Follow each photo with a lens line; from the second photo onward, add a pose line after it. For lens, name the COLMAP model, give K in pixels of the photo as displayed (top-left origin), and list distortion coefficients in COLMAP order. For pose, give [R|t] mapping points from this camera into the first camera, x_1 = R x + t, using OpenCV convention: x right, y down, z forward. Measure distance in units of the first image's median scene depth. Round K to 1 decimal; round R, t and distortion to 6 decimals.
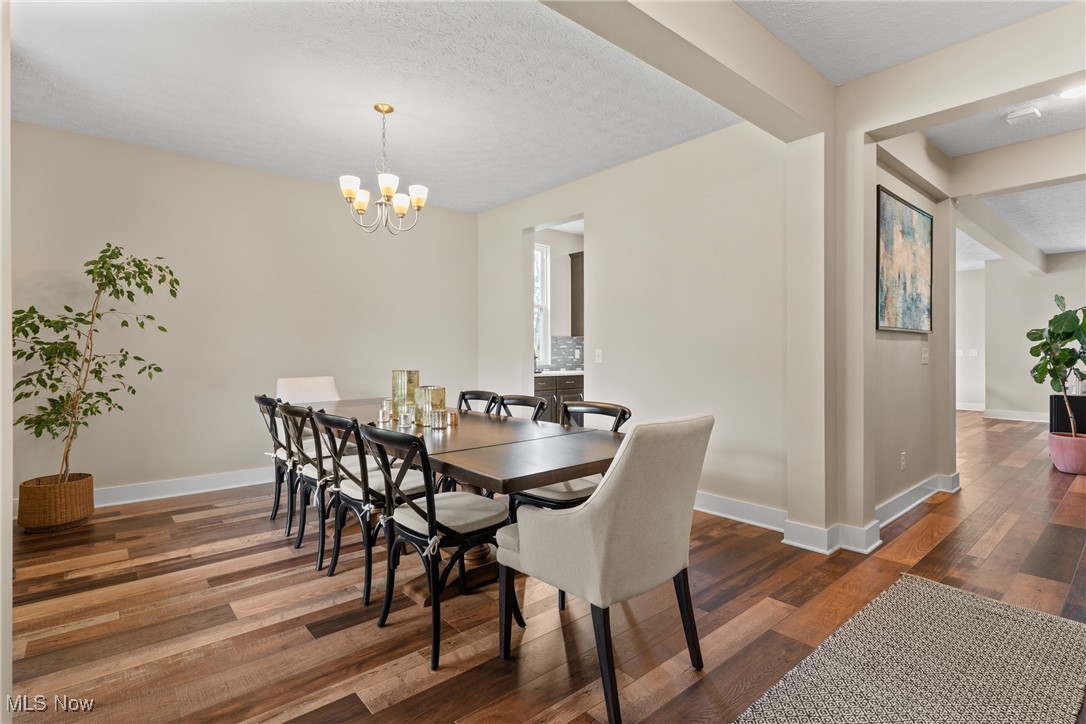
lens RADIAL K [[521.2, 0, 534.0], [0, 521.2, 354.8], [0, 0, 1]] dist [0.003531, -0.002098]
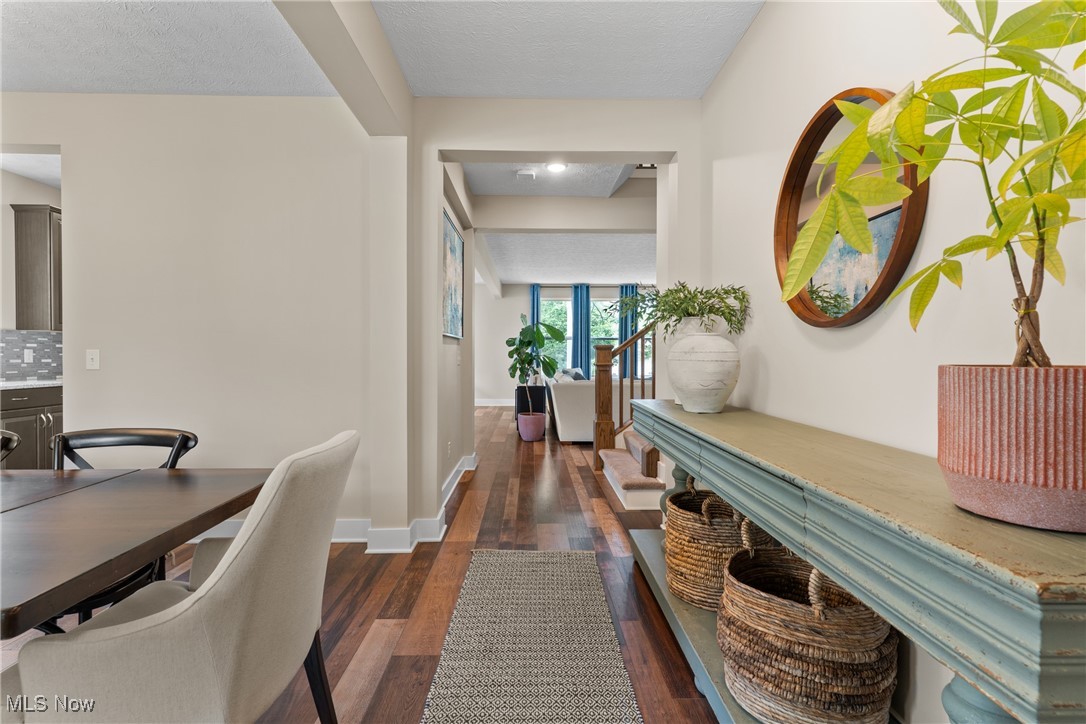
lens RADIAL K [[521.2, 0, 542.5], [0, 521.2, 362.6], [0, 0, 1]] dist [0.003531, -0.002098]
pose [[0.627349, -0.009121, 0.778684, -0.065224], [0.000187, 0.999933, 0.011562, -0.001586], [-0.778738, -0.007108, 0.627309, 0.151130]]
